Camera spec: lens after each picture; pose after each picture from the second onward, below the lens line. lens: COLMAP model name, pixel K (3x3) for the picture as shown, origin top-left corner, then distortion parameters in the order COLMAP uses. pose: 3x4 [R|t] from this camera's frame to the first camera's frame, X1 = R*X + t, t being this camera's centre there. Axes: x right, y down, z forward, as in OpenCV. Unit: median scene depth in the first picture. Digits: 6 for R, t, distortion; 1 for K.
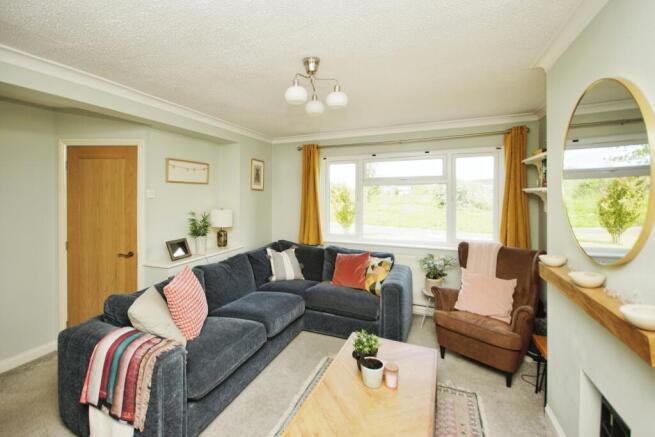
lens RADIAL K [[289.3, 0, 327.5], [0, 289.3, 218.5], [0, 0, 1]] dist [0.001688, 0.000145]
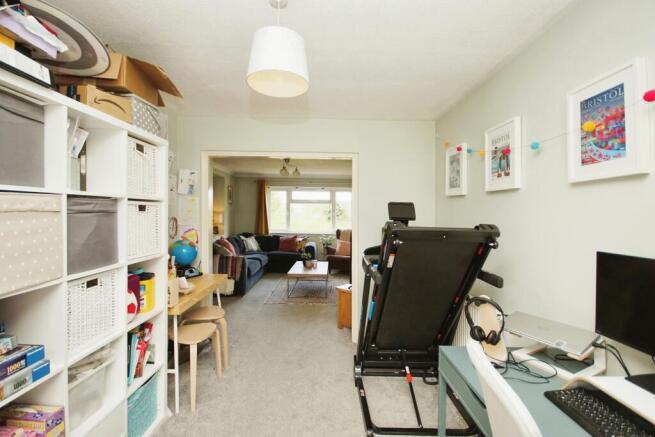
lens RADIAL K [[289.3, 0, 327.5], [0, 289.3, 218.5], [0, 0, 1]] dist [0.001688, 0.000145]
pose [[0.927079, 0.025744, 0.373980, -0.379216], [0.000315, 0.997585, -0.069452, 0.123964], [-0.374865, 0.064505, 0.924833, -0.877373]]
